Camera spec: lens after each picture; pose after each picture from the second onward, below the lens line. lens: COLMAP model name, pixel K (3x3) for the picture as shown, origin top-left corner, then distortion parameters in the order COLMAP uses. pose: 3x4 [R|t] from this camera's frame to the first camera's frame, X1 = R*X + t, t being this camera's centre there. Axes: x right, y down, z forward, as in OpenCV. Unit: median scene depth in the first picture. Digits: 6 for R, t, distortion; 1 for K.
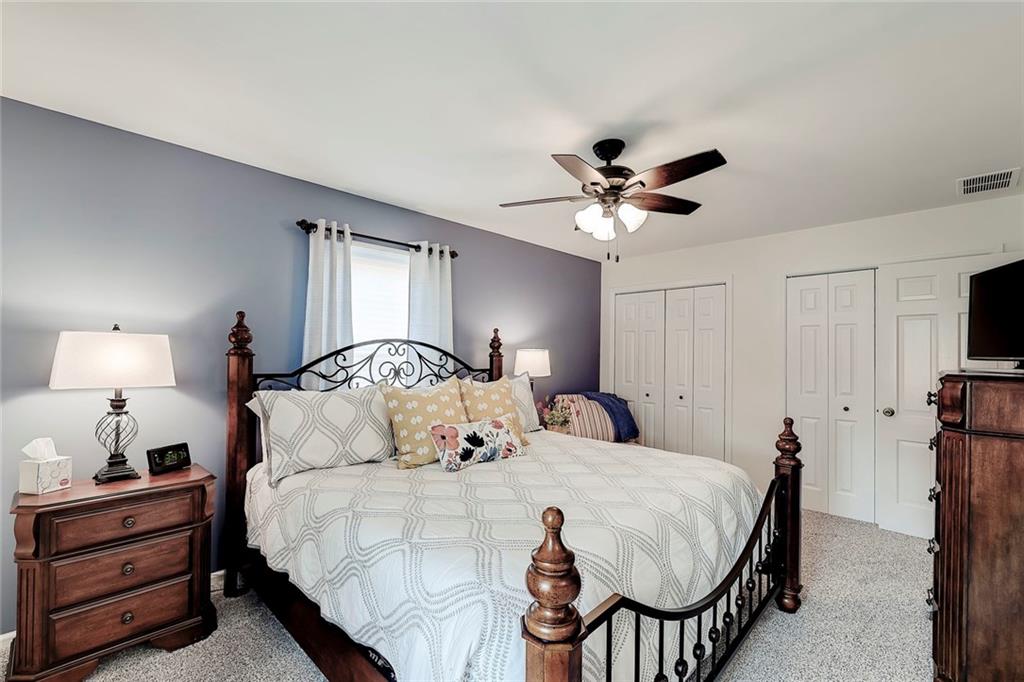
lens RADIAL K [[449.6, 0, 505.8], [0, 449.6, 345.2], [0, 0, 1]] dist [0.000139, -0.000193]
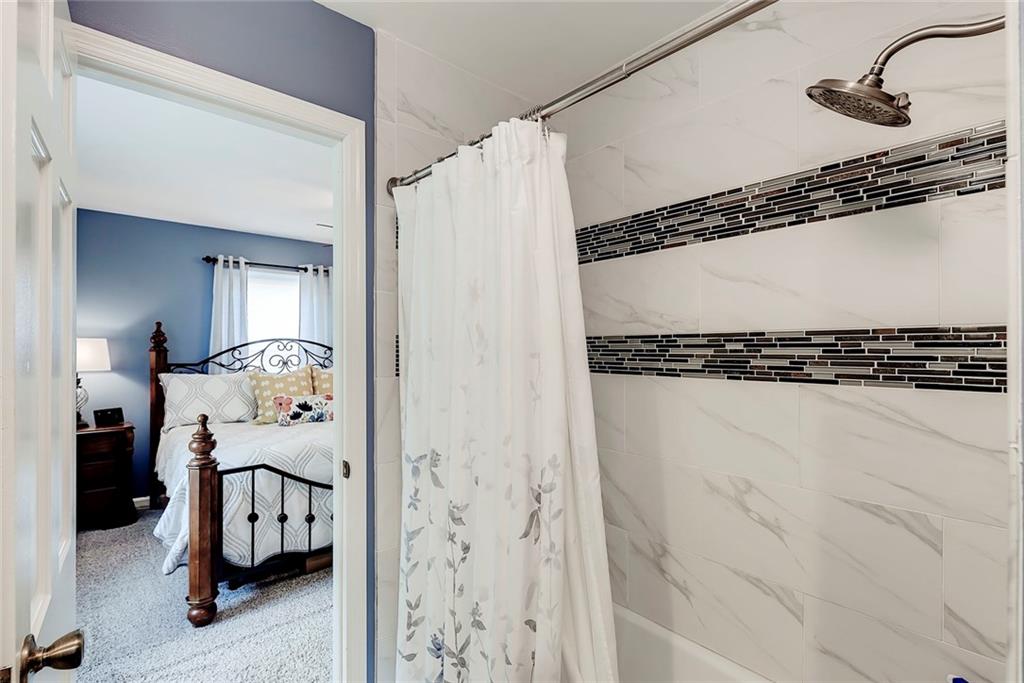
lens RADIAL K [[478.8, 0, 505.2], [0, 478.8, 345.1], [0, 0, 1]] dist [0.000378, 0.000037]
pose [[0.996345, -0.009673, -0.084875, 0.603058], [0.010669, 0.999879, 0.011287, -0.002735], [0.084756, -0.012151, 0.996328, -0.428368]]
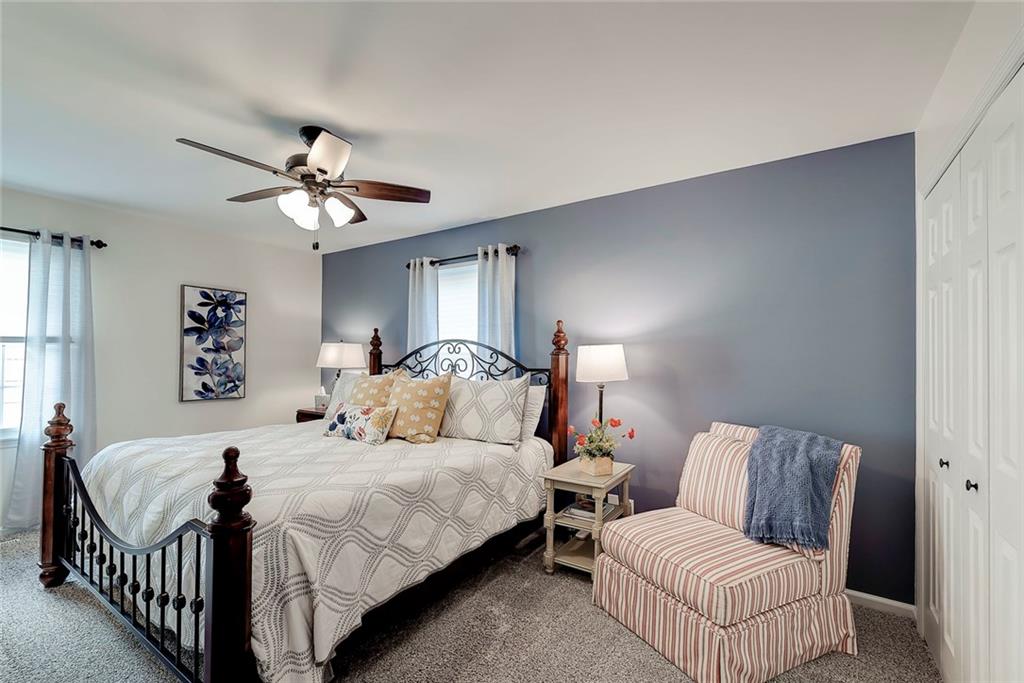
lens RADIAL K [[449.6, 0, 504.0], [0, 449.6, 352.1], [0, 0, 1]] dist [0.000139, -0.000193]
pose [[0.168802, -0.011339, -0.985585, 1.049641], [0.014936, 0.999848, -0.008945, 0.035323], [0.985537, -0.013211, 0.168946, 1.029970]]
